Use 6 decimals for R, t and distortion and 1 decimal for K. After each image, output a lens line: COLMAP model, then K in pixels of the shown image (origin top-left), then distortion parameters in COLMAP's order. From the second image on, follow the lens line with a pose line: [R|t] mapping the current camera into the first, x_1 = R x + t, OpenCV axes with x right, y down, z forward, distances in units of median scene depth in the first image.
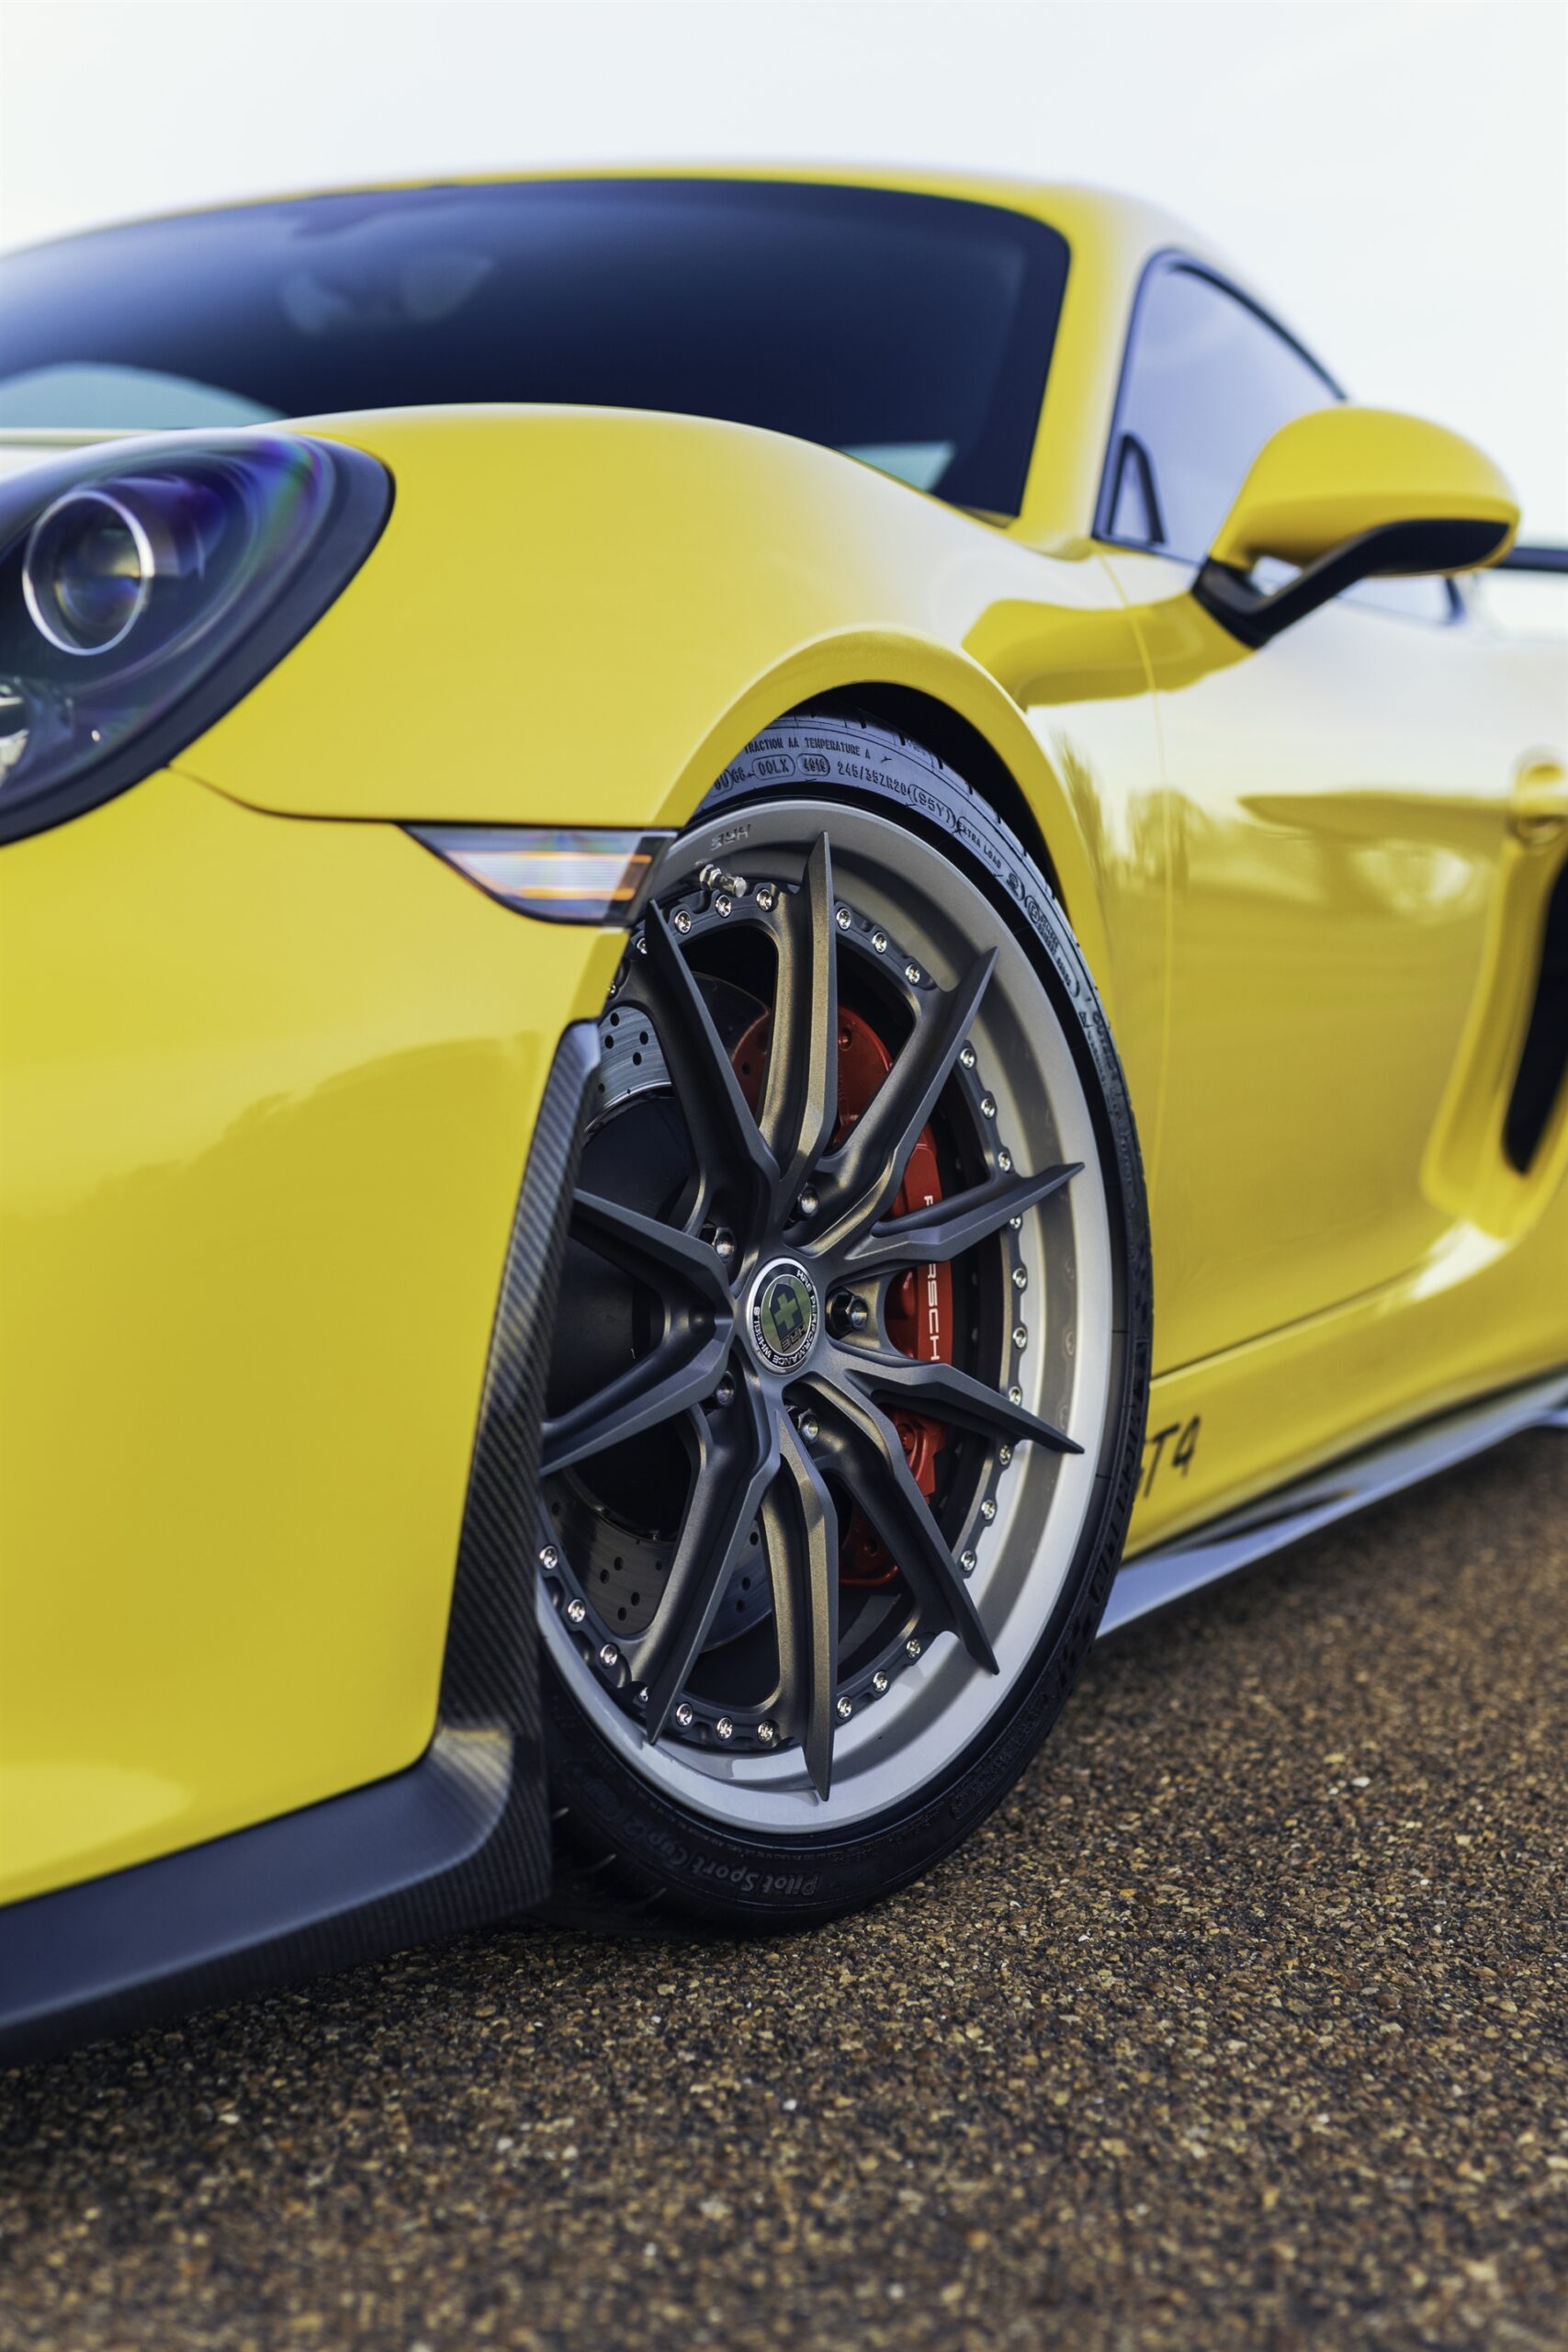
lens RADIAL K [[3245.2, 0, 784.0], [0, 3245.2, 1176.0], [0, 0, 1]] dist [0.125457, -0.291636]
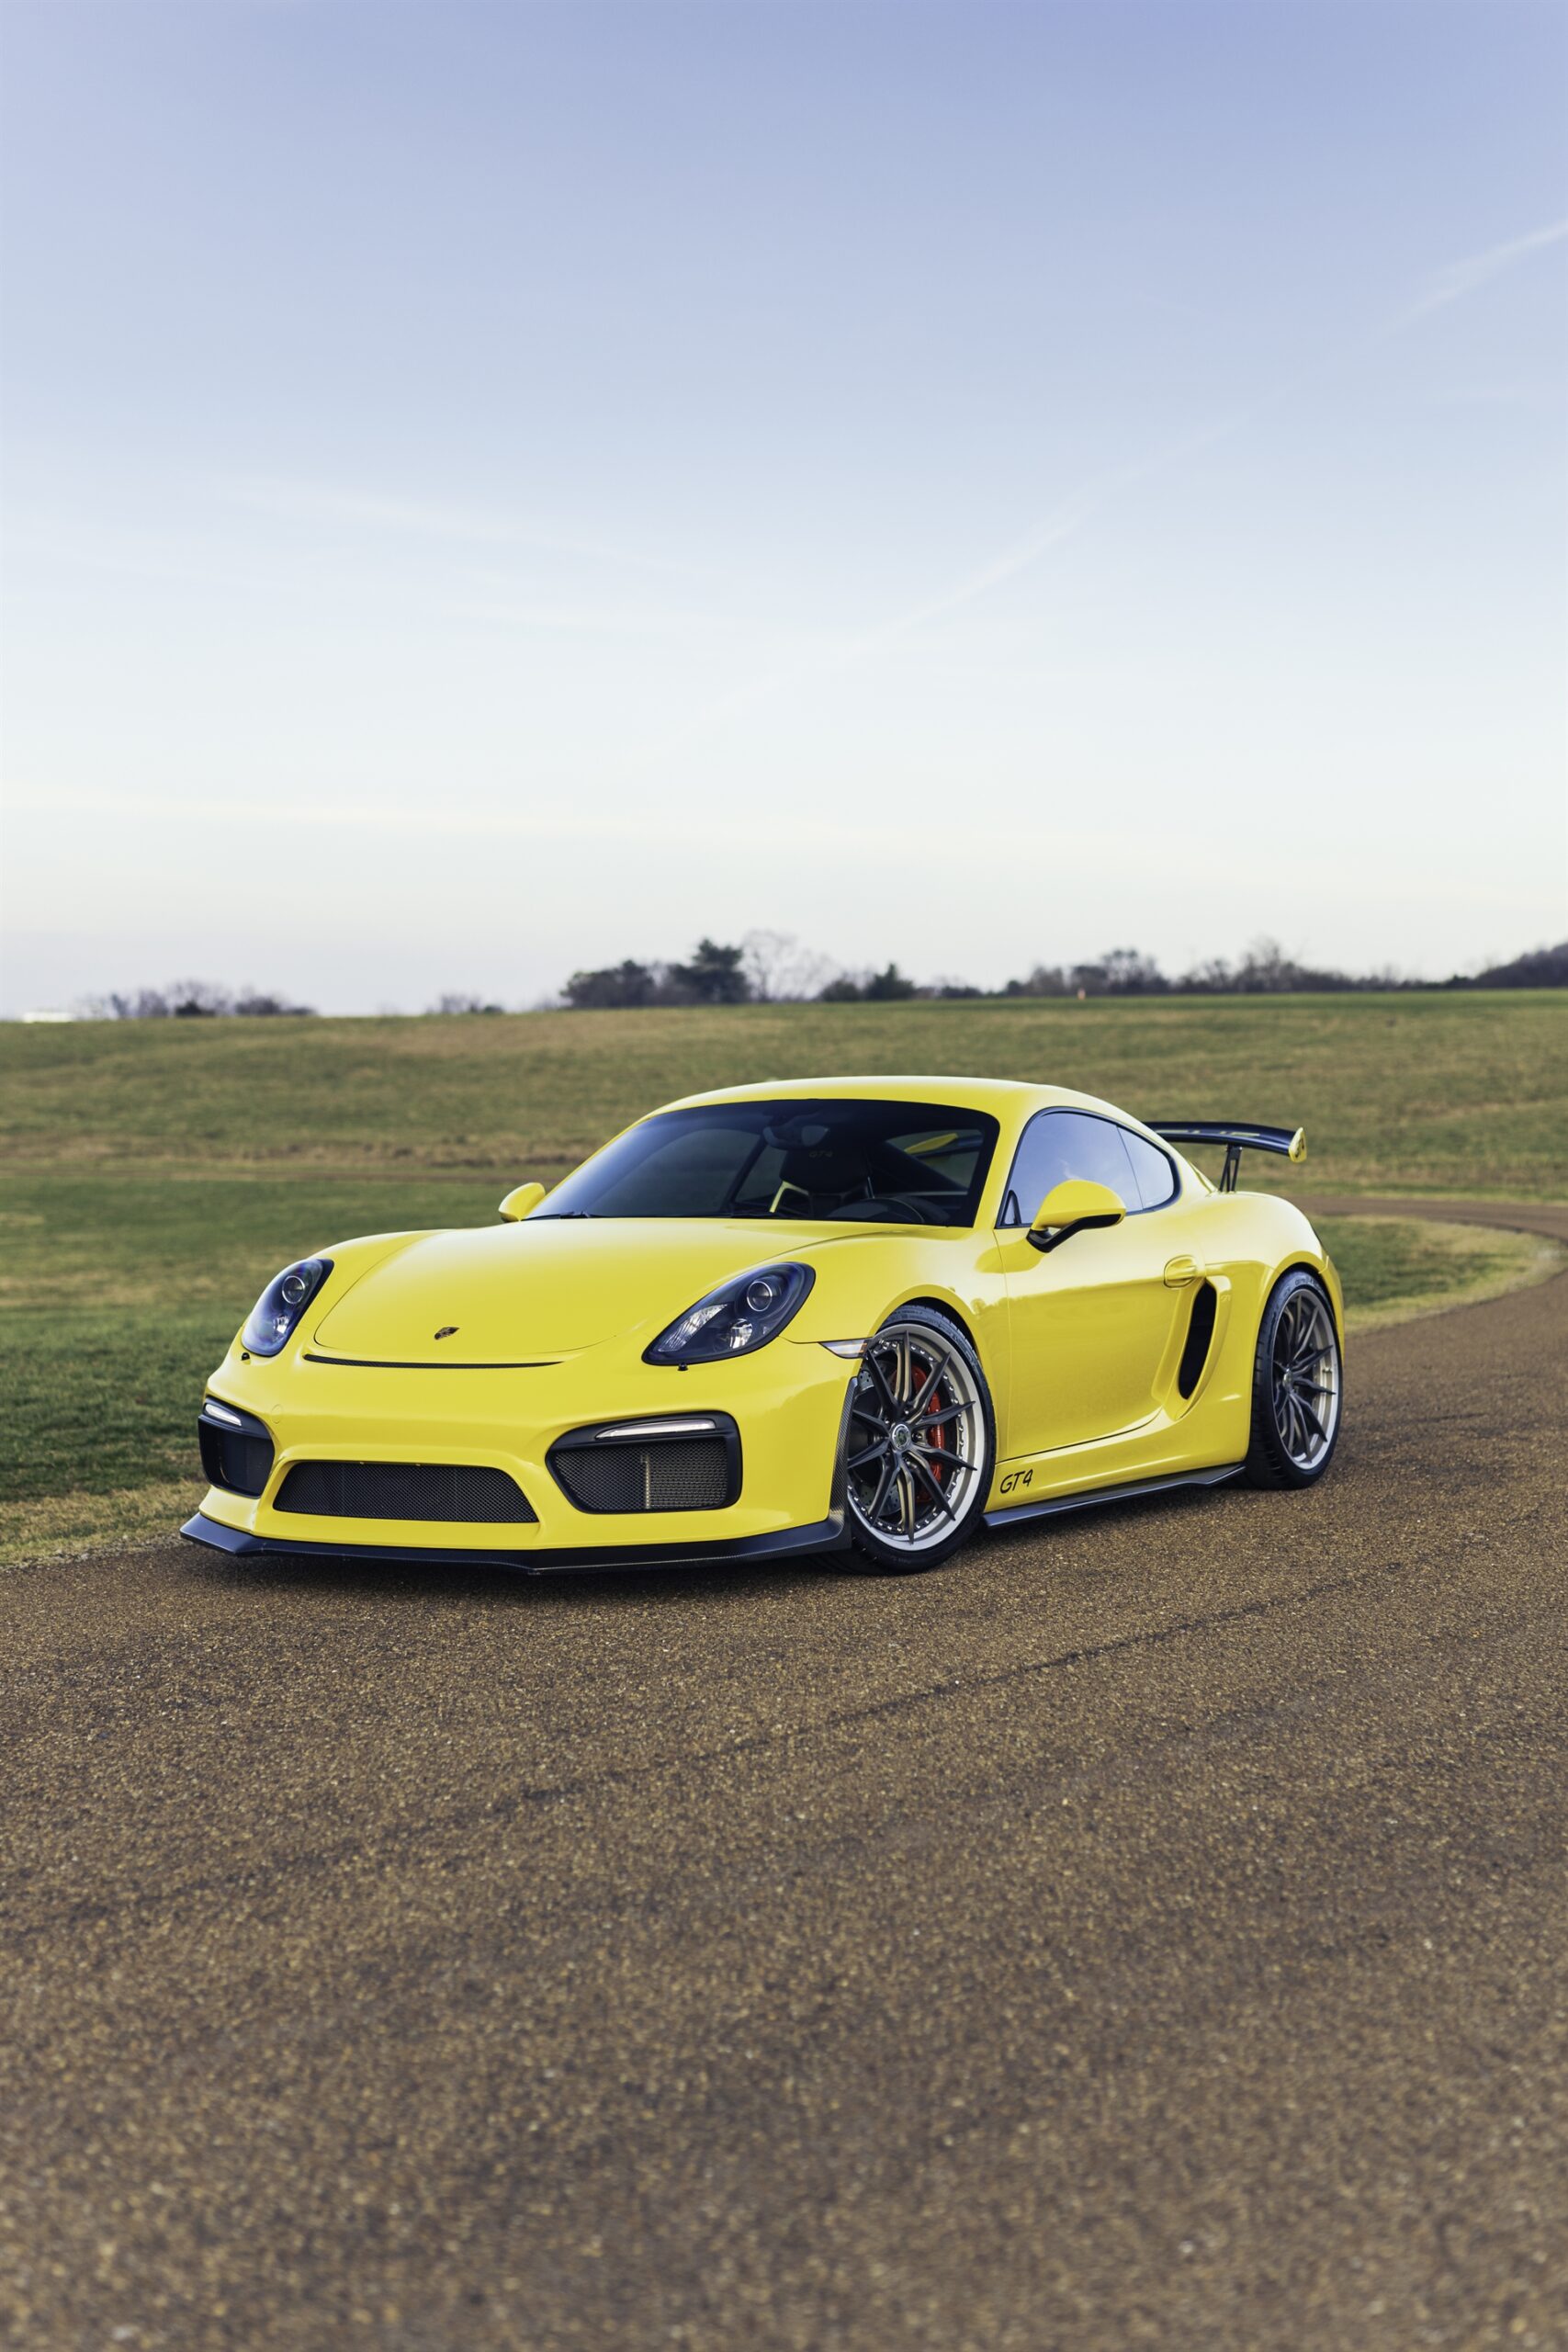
lens RADIAL K [[3245.2, 0, 784.0], [0, 3245.2, 1176.0], [0, 0, 1]] dist [0.125457, -0.291636]
pose [[0.994949, -0.027094, -0.096654, 0.275985], [0.020448, 0.997400, -0.069102, -0.009714], [0.098275, 0.066777, 0.992916, -3.422961]]
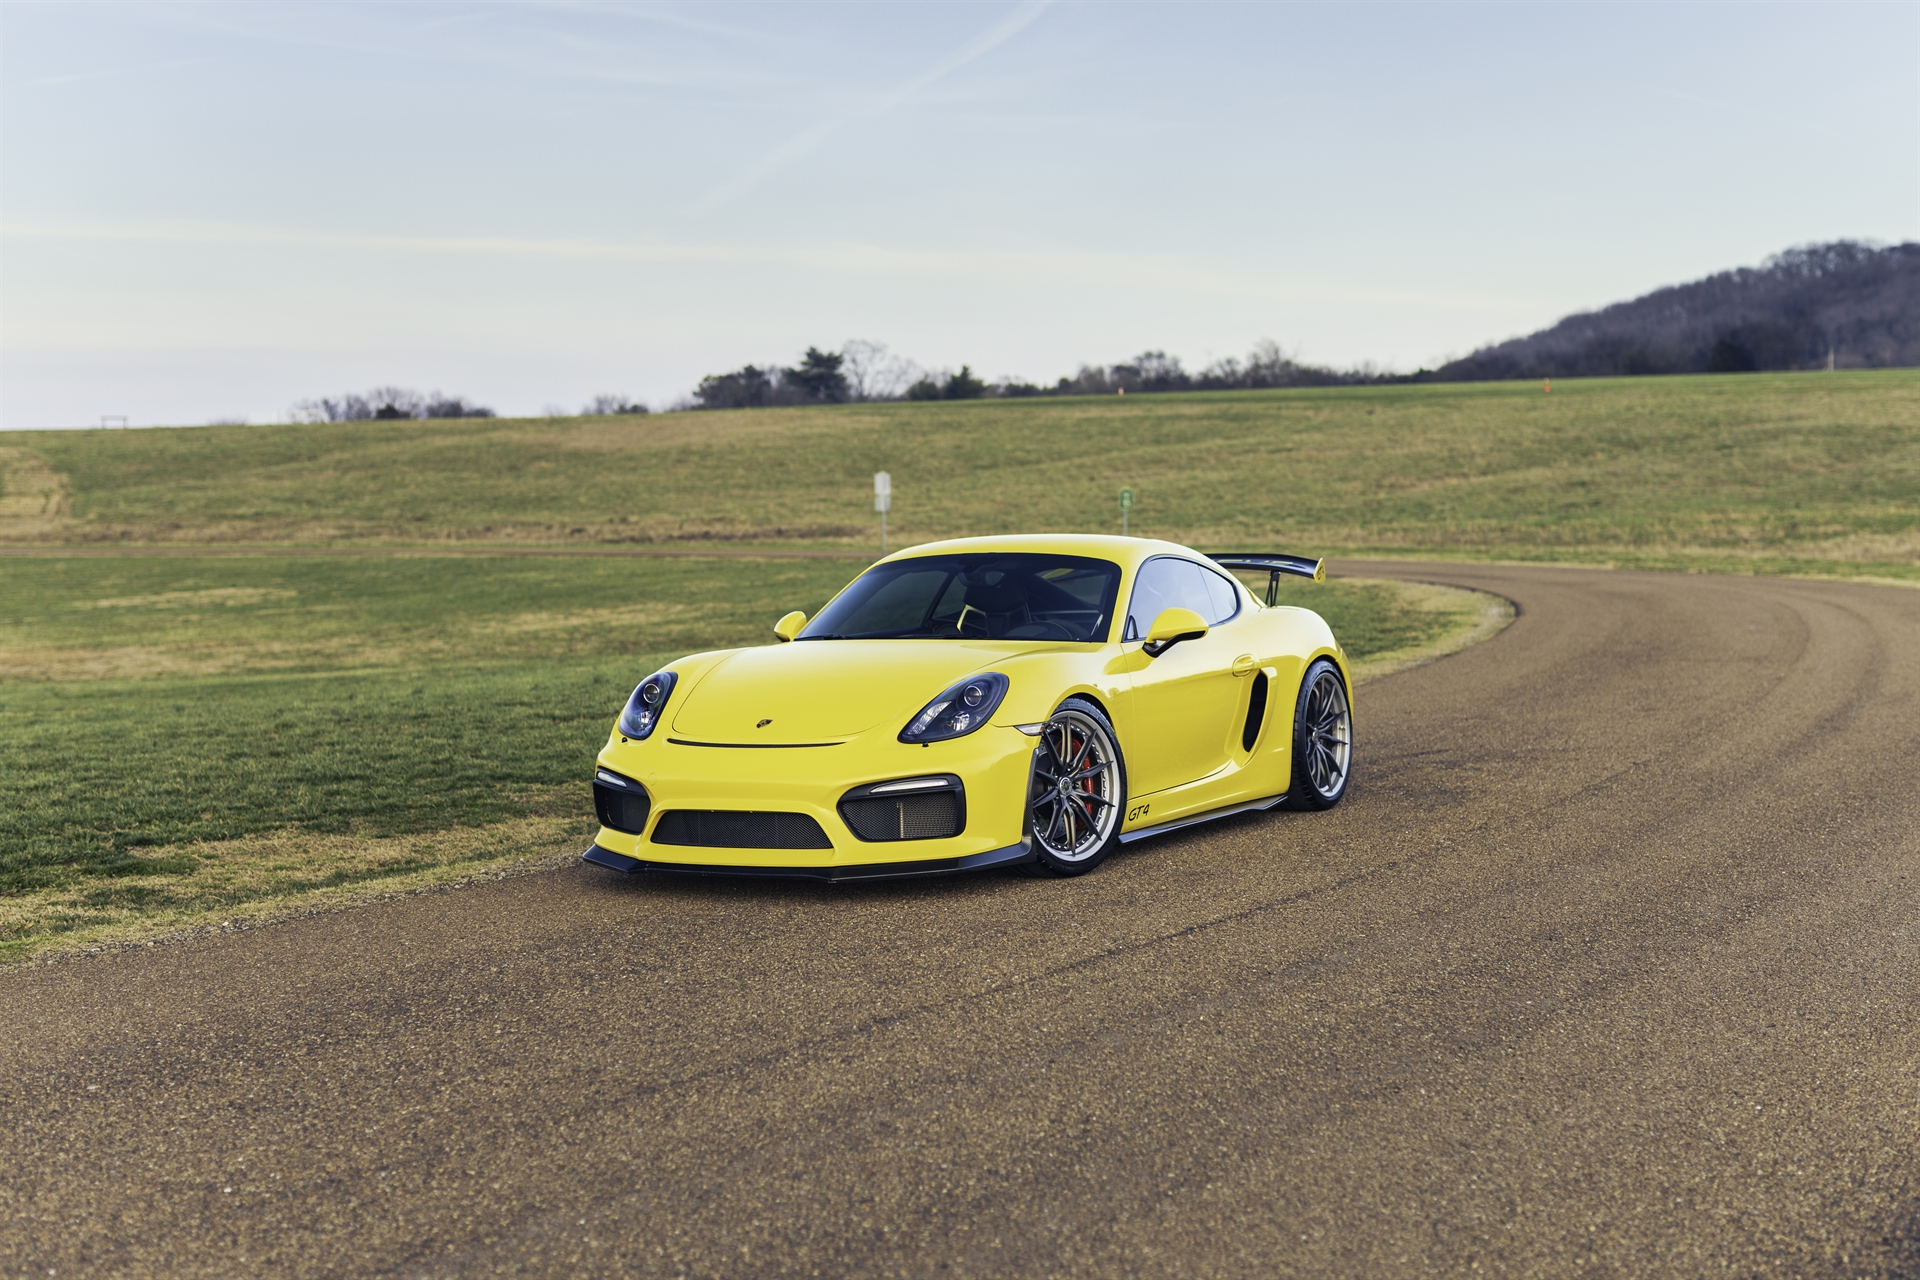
lens RADIAL K [[2649.4, 0, 960.0], [0, 2649.4, 640.0], [0, 0, 1]] dist [0.125457, -0.291636]
pose [[0.996904, -0.040697, -0.067282, 0.160245], [0.038751, 0.998799, -0.029975, -0.101559], [0.068421, 0.027275, 0.997284, -4.418678]]
